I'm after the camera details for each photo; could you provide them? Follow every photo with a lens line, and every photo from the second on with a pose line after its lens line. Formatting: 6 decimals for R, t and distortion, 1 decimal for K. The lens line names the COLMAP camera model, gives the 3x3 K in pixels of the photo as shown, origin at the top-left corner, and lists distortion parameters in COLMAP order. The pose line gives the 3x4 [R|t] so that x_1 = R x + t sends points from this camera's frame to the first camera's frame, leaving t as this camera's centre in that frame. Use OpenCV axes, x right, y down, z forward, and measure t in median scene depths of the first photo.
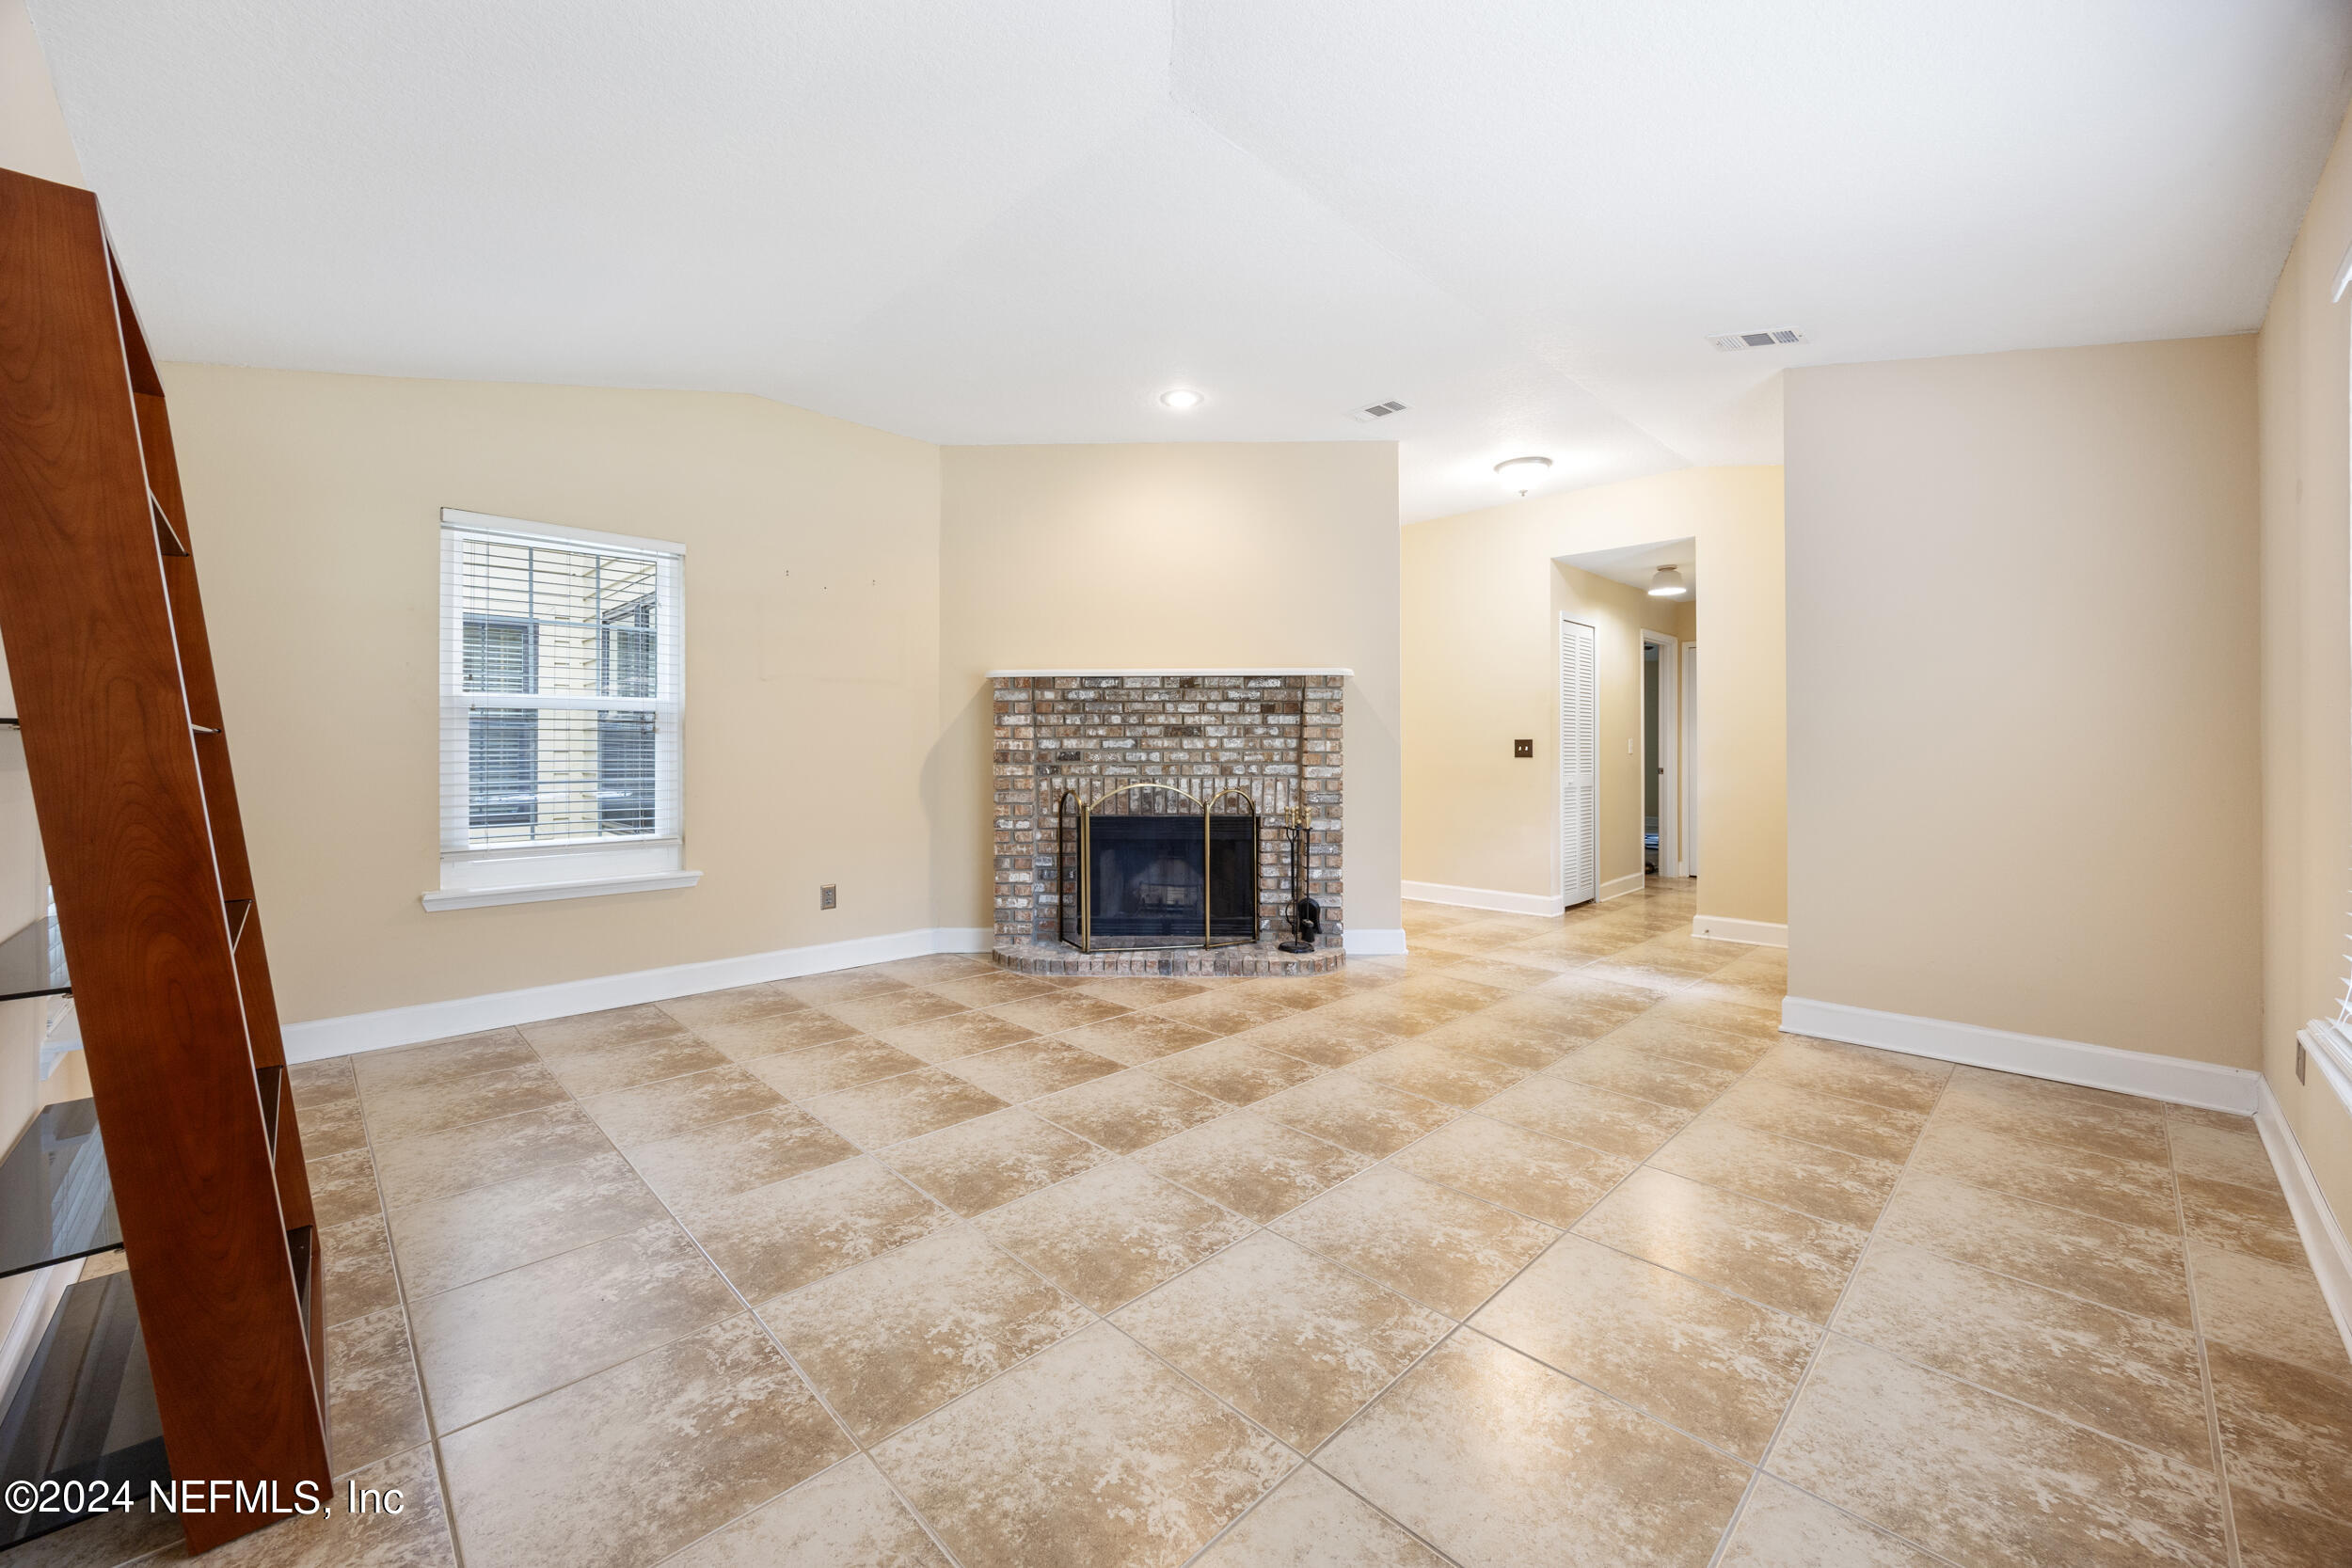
lens RADIAL K [[905.0, 0, 1136.5], [0, 905.0, 744.6], [0, 0, 1]] dist [-0.002588, -0.000265]
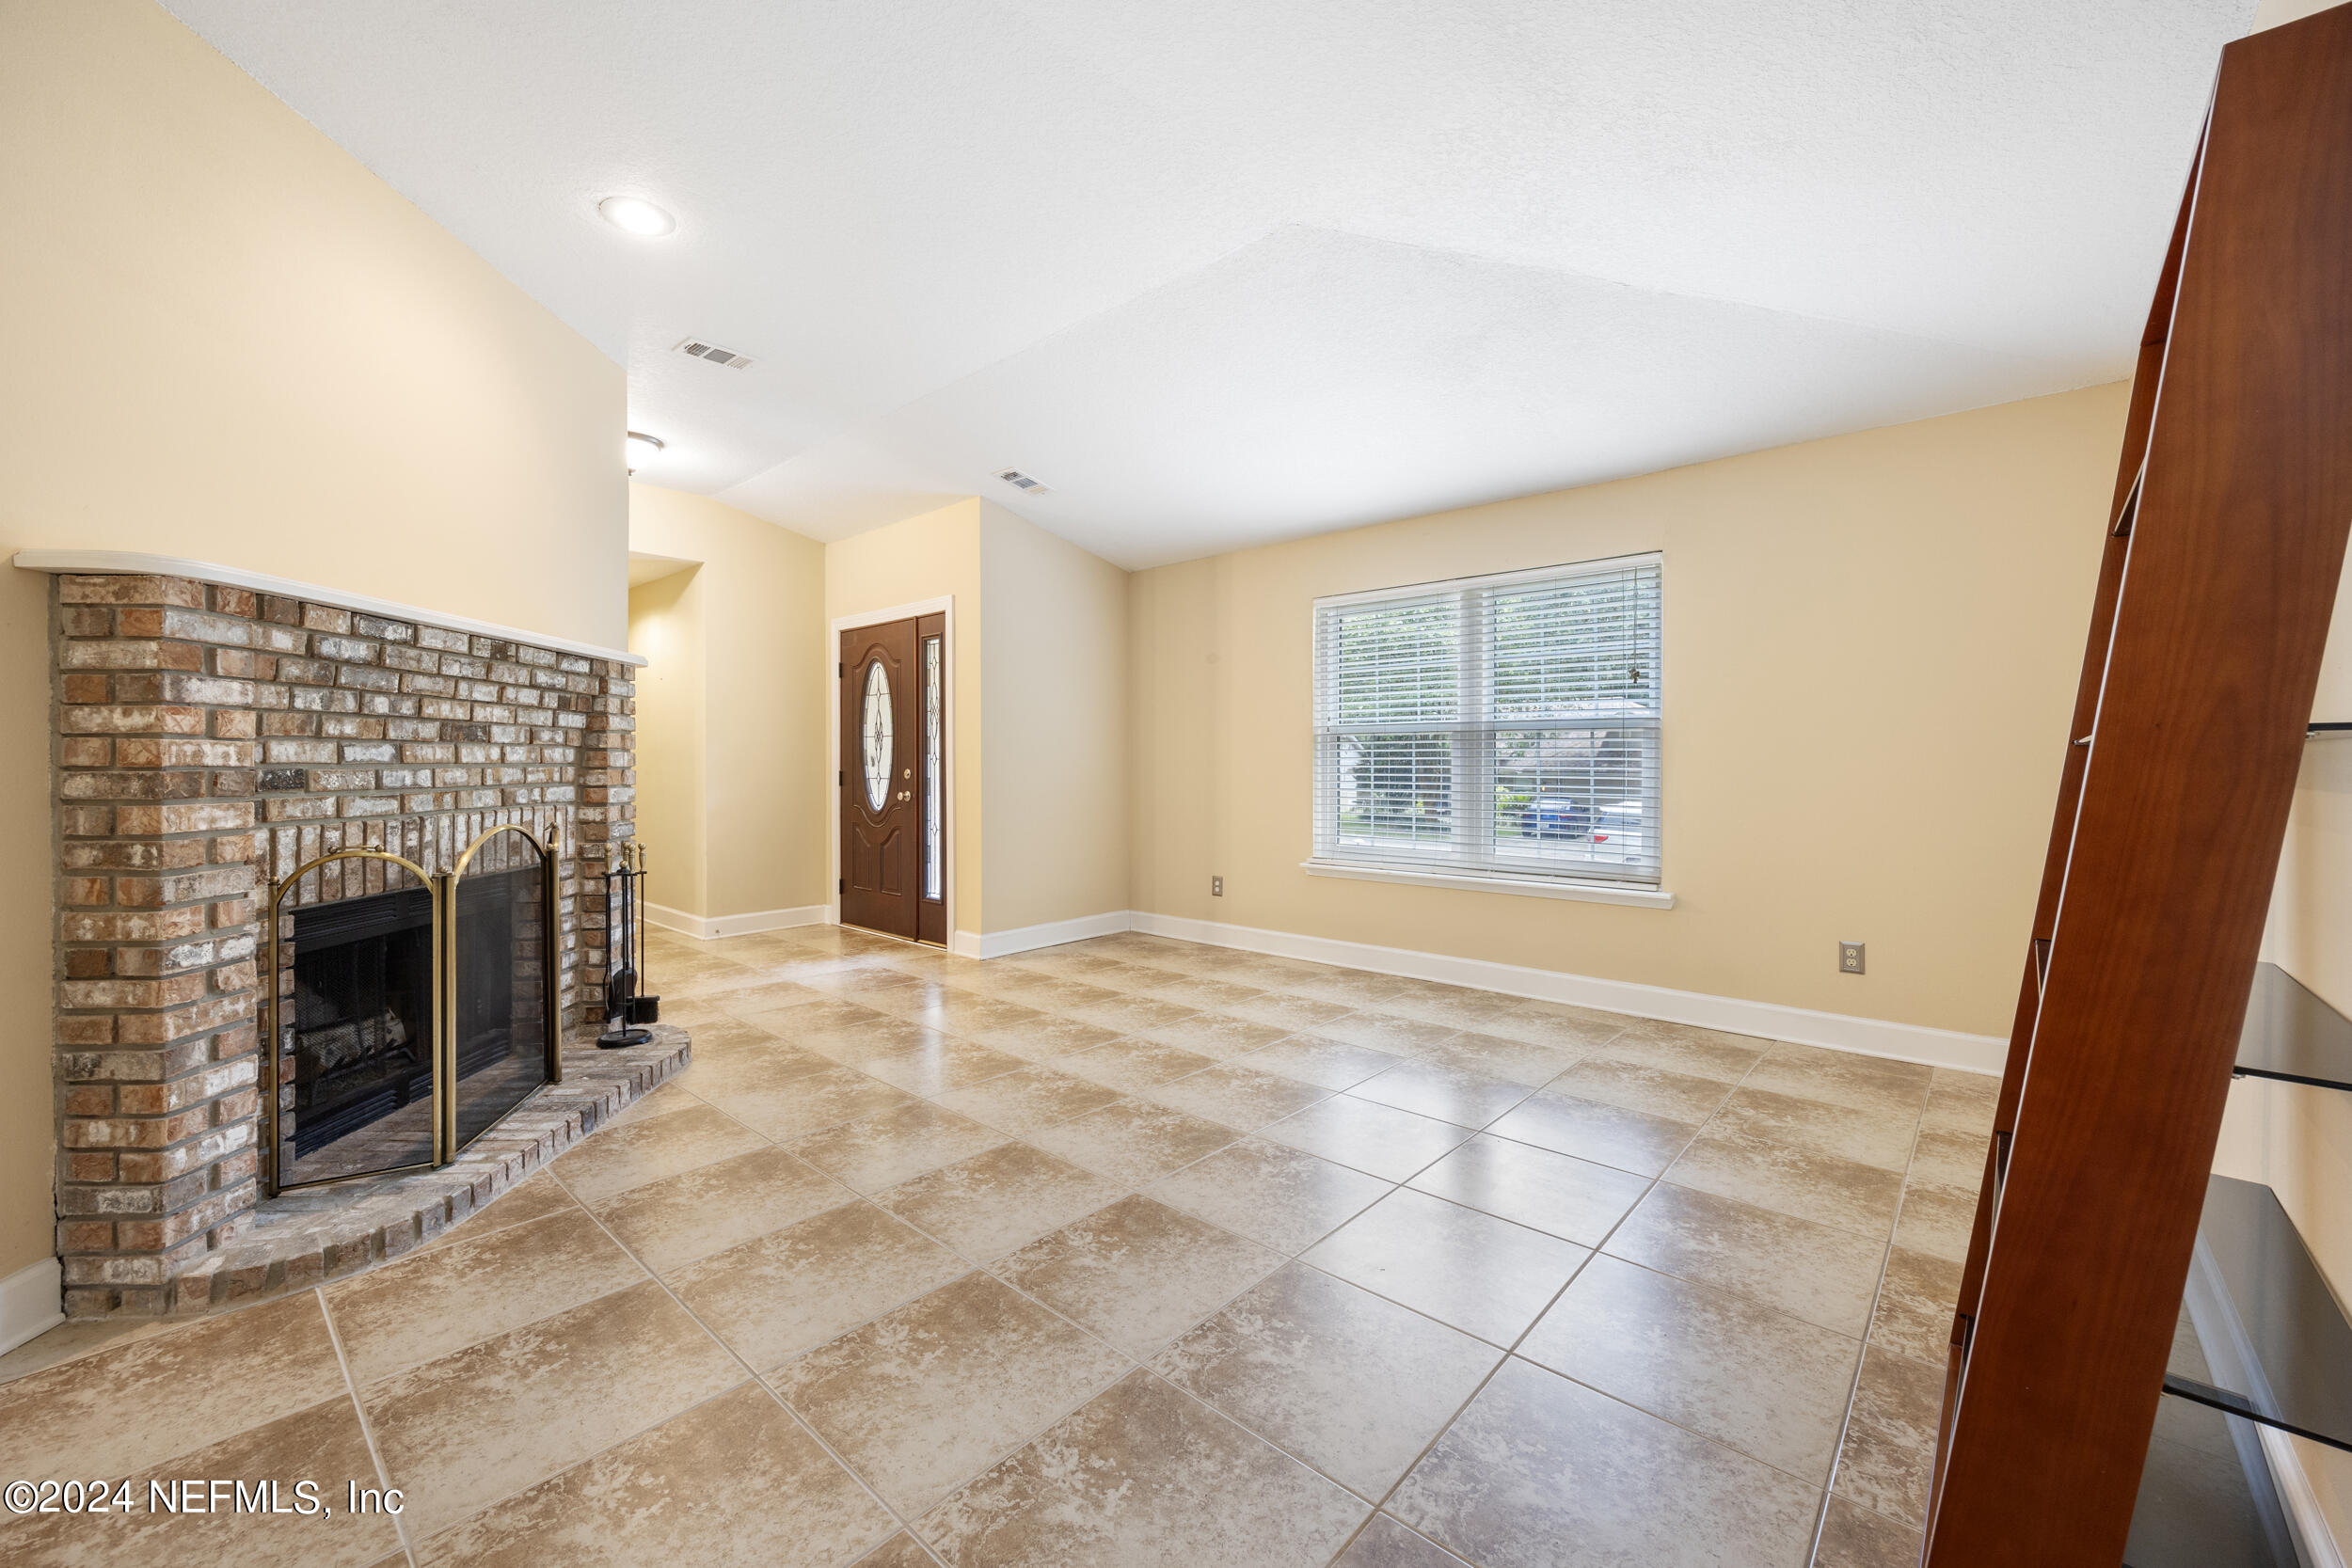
lens RADIAL K [[939.6, 0, 1170.4], [0, 939.6, 770.8], [0, 0, 1]] dist [-0.000829, 0.000013]
pose [[-0.083979, -0.008519, 0.996431, -0.584214], [-0.003810, 0.999959, 0.008228, 0.002938], [-0.996460, -0.003105, -0.084008, 0.612657]]
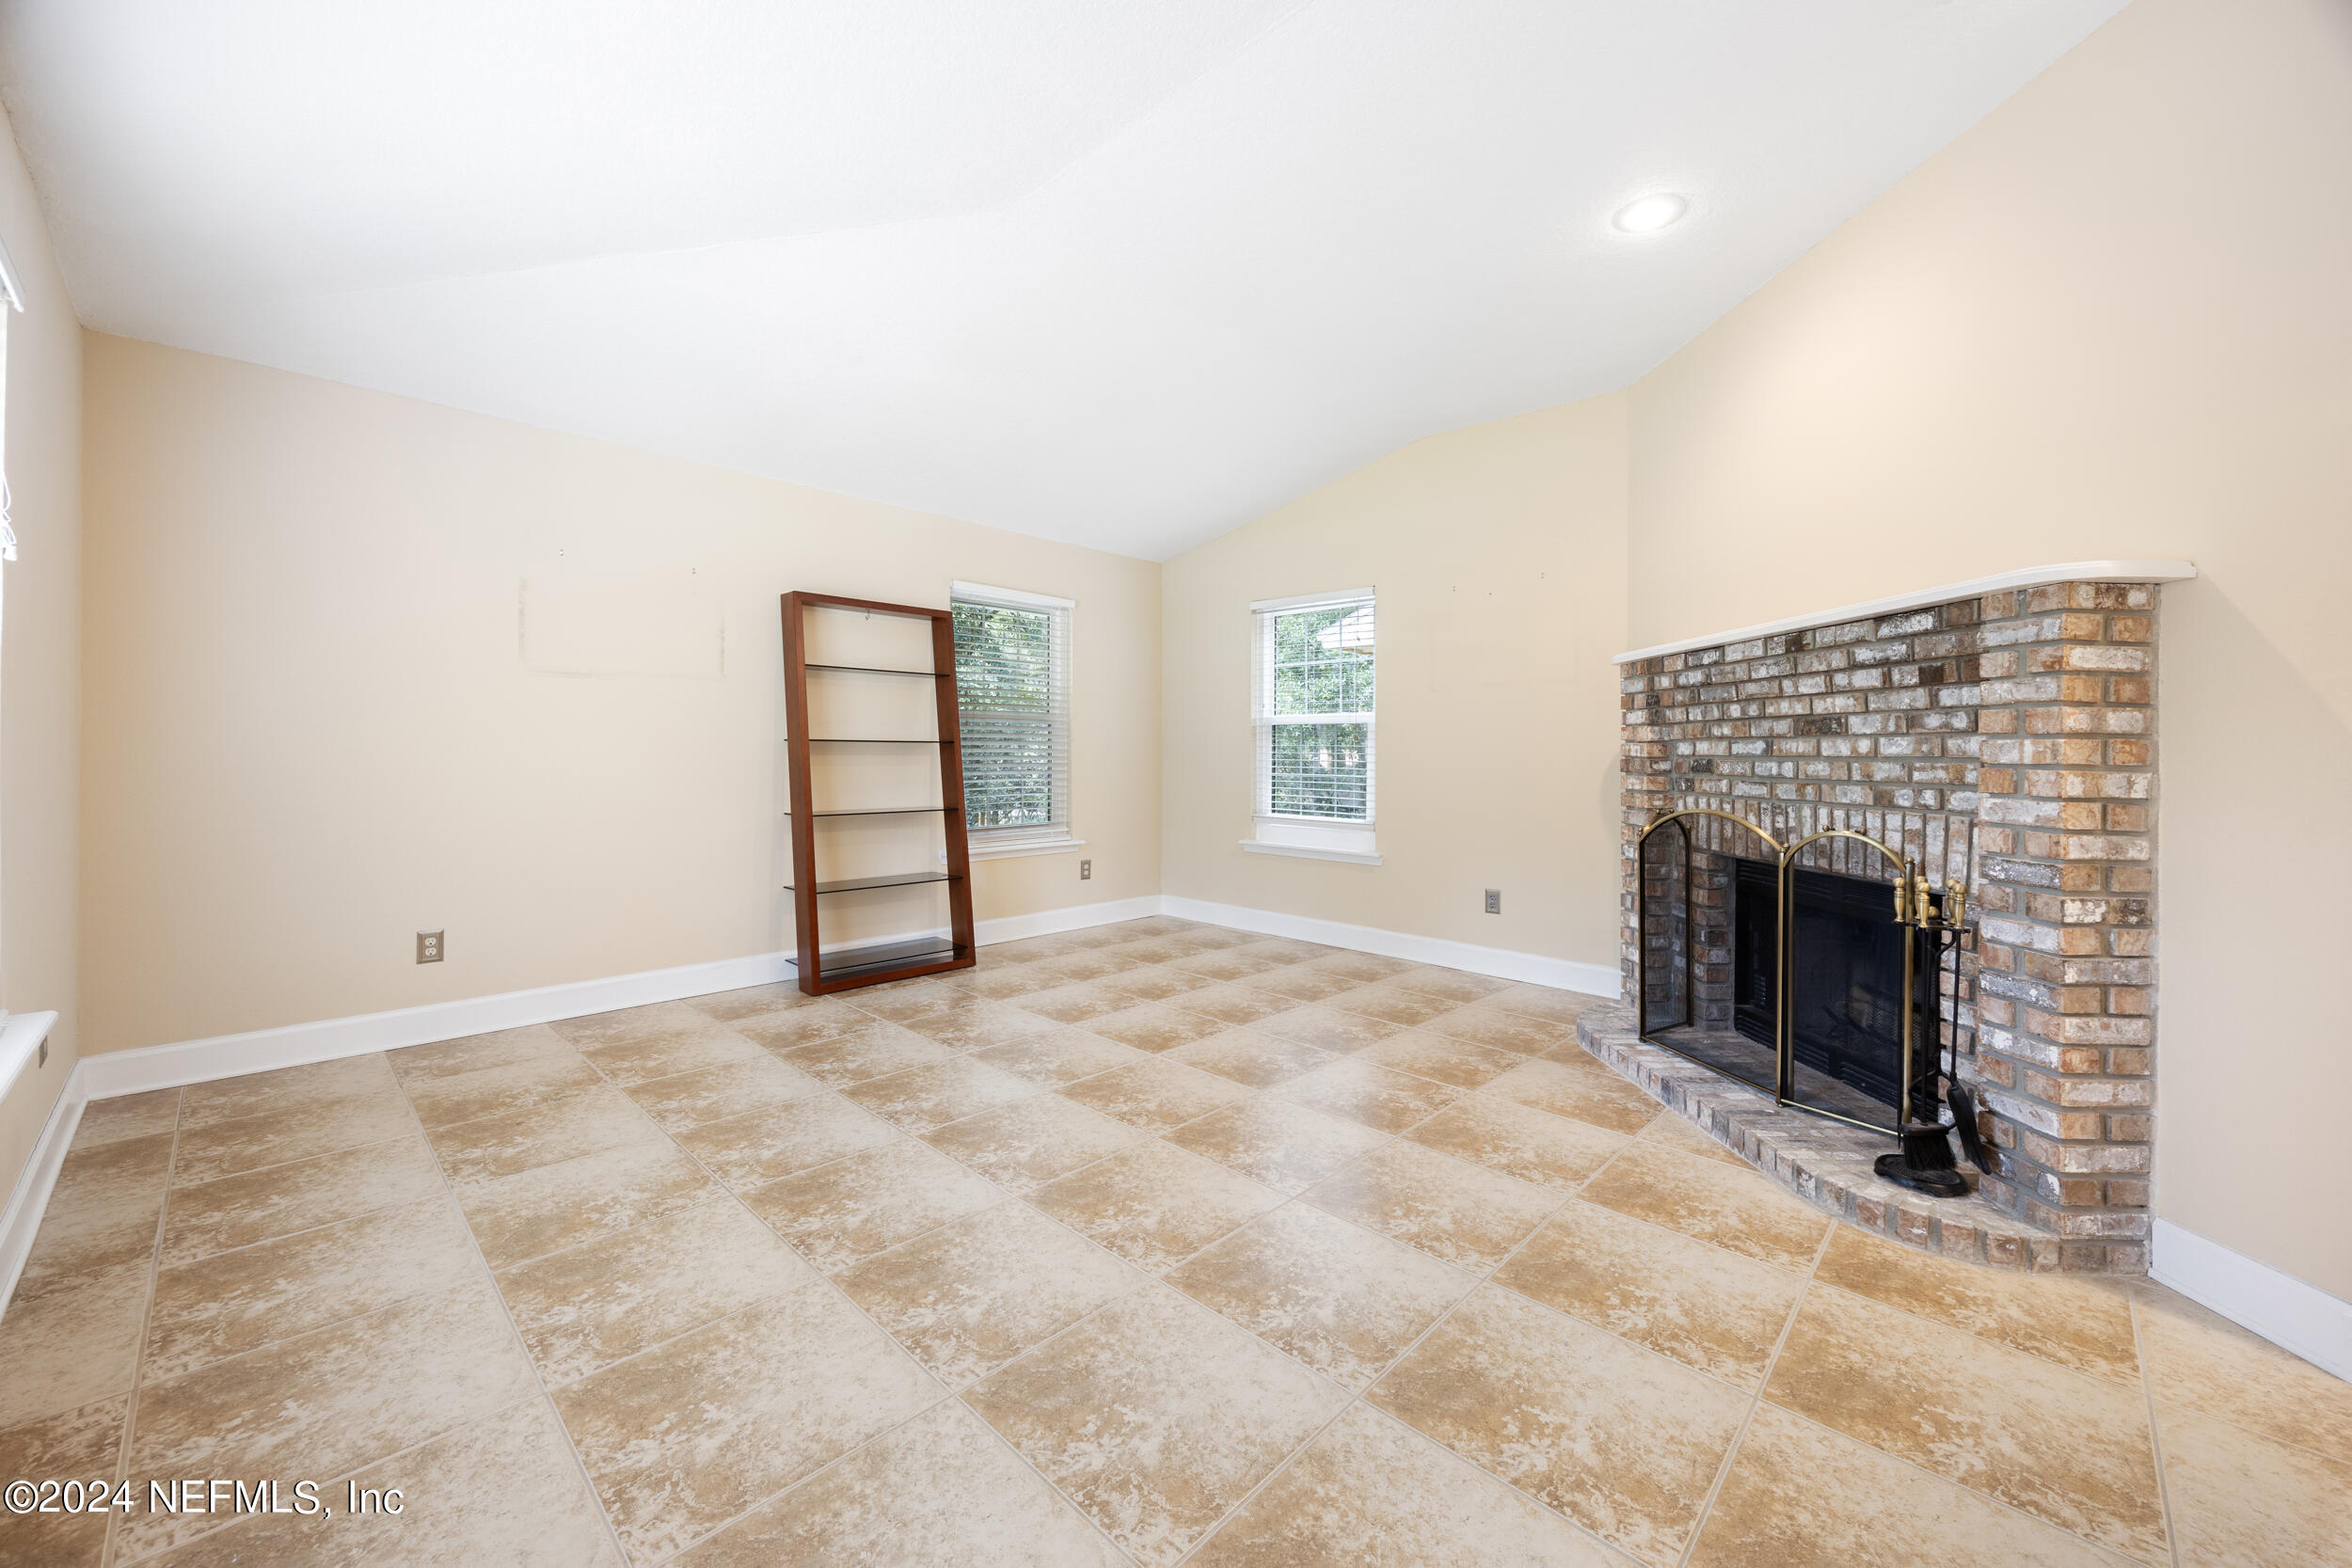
lens RADIAL K [[903.6, 0, 1173.6], [0, 903.6, 751.7], [0, 0, 1]] dist [0.002046, 0.000362]
pose [[0.057542, 0.000690, -0.998343, 0.610503], [-0.005146, 0.999987, 0.000394, 0.003615], [0.998330, 0.005115, 0.057545, 0.563354]]
